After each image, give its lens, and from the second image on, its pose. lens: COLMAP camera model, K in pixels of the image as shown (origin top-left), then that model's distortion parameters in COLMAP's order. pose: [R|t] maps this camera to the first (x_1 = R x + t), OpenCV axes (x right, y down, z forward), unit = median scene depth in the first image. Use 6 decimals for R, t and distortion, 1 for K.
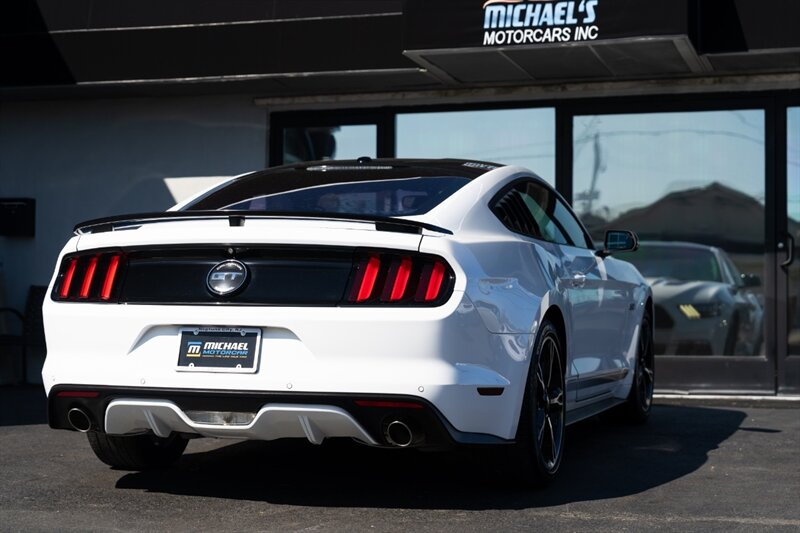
lens RADIAL K [[1635.5, 0, 383.9], [0, 1635.5, 282.9], [0, 0, 1]] dist [0.052706, 0.000000]
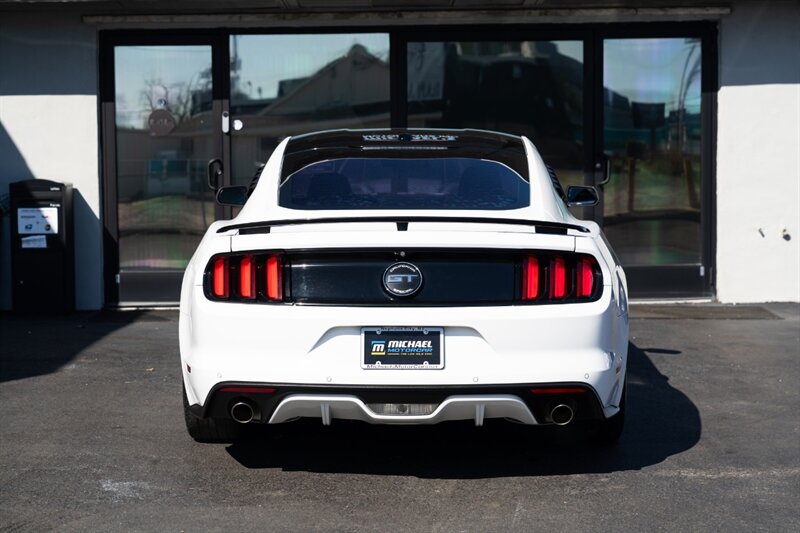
lens RADIAL K [[1635.5, 0, 401.8], [0, 1635.5, 274.6], [0, 0, 1]] dist [0.052706, 0.000000]
pose [[0.952794, -0.035229, 0.301568, -0.419980], [0.005574, 0.995108, 0.098636, -0.112949], [-0.303567, -0.092298, 0.948329, -0.029471]]
